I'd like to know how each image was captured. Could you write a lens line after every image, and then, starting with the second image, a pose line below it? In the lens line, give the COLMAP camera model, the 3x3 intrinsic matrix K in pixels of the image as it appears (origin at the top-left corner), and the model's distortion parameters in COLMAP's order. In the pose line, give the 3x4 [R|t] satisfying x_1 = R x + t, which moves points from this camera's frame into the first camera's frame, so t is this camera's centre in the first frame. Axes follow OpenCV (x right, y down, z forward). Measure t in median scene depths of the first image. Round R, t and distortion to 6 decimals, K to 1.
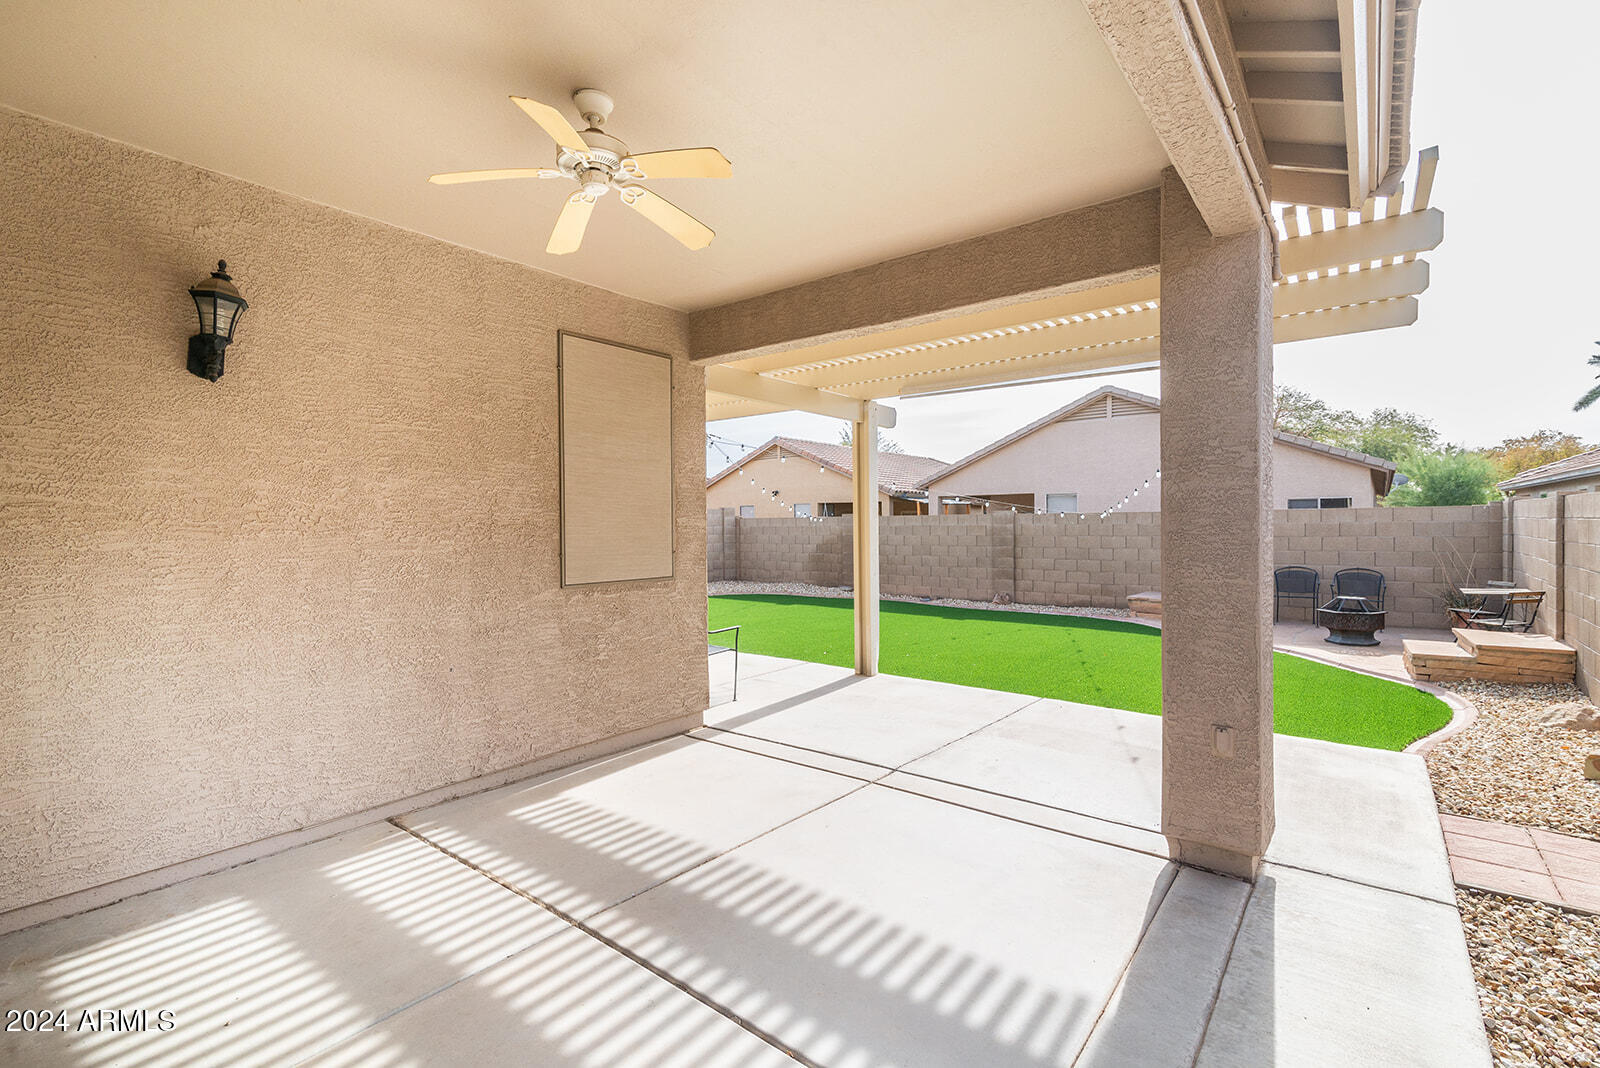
lens RADIAL K [[731.6, 0, 799.5], [0, 731.6, 522.2], [0, 0, 1]] dist [0.002383, -0.000062]
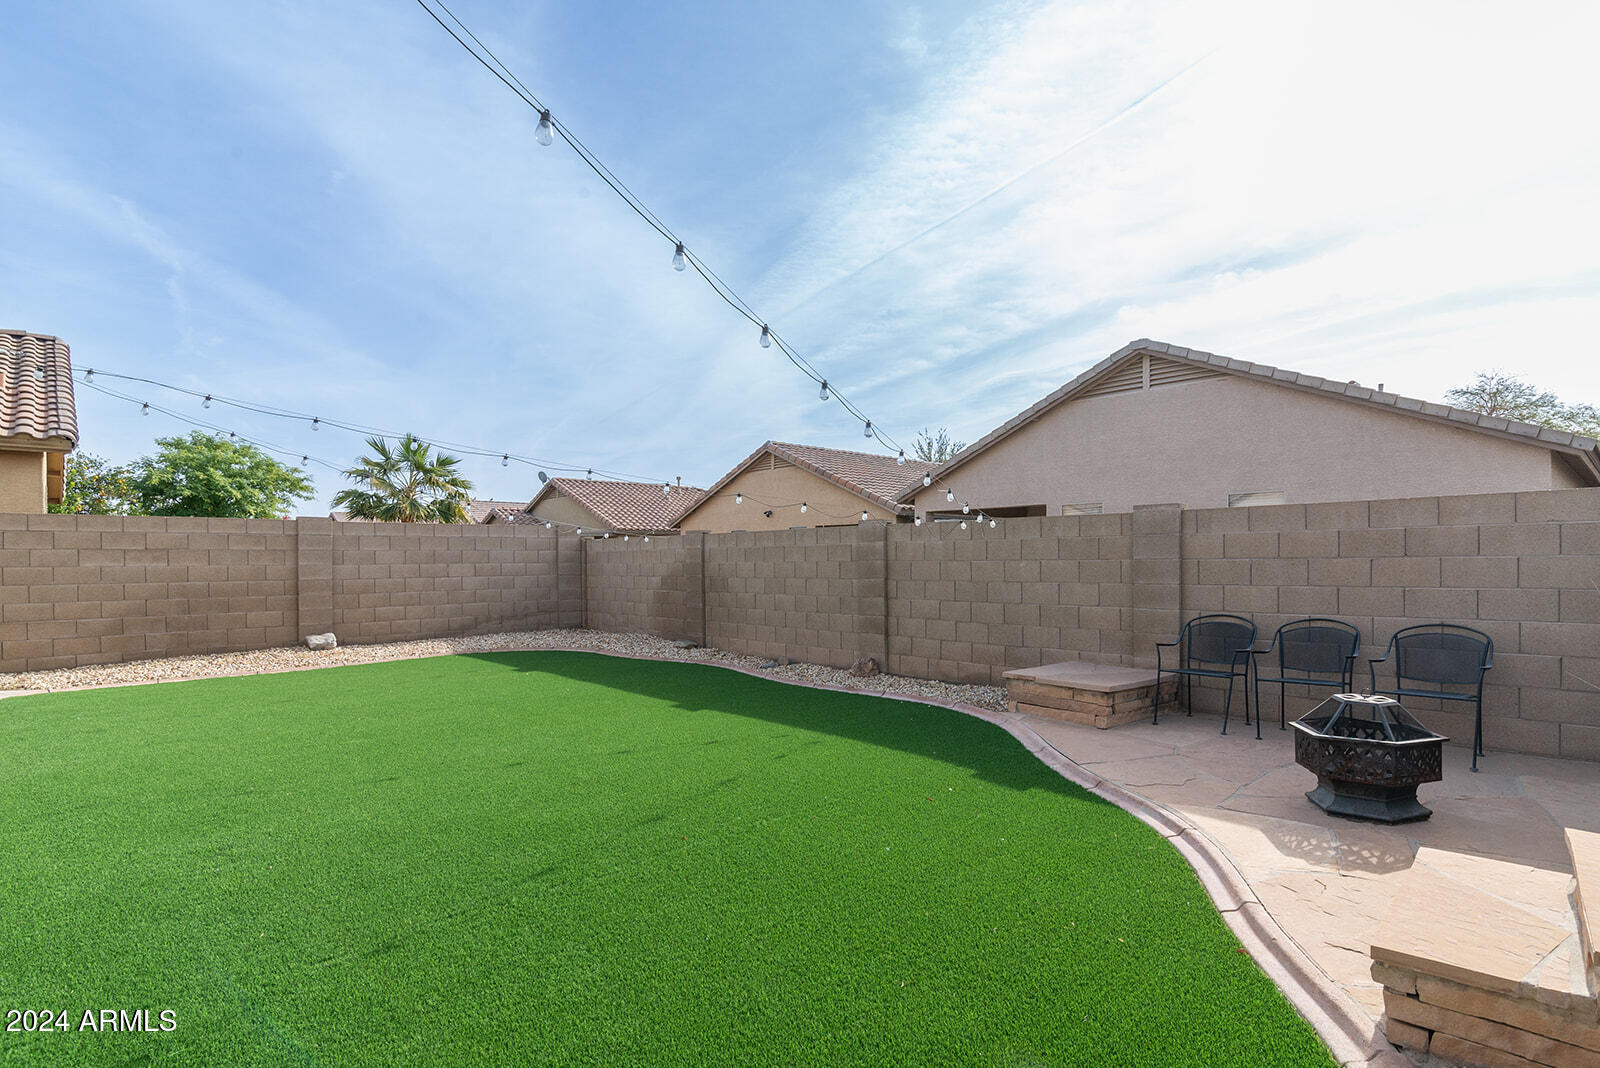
lens RADIAL K [[843.5, 0, 800.0], [0, 843.5, 548.9], [0, 0, 1]] dist [-0.017064, 0.000978]
pose [[0.992216, -0.000965, -0.124523, 0.283254], [-0.000125, 0.999962, -0.008749, 0.013136], [0.124527, 0.008697, 0.992178, 0.281476]]
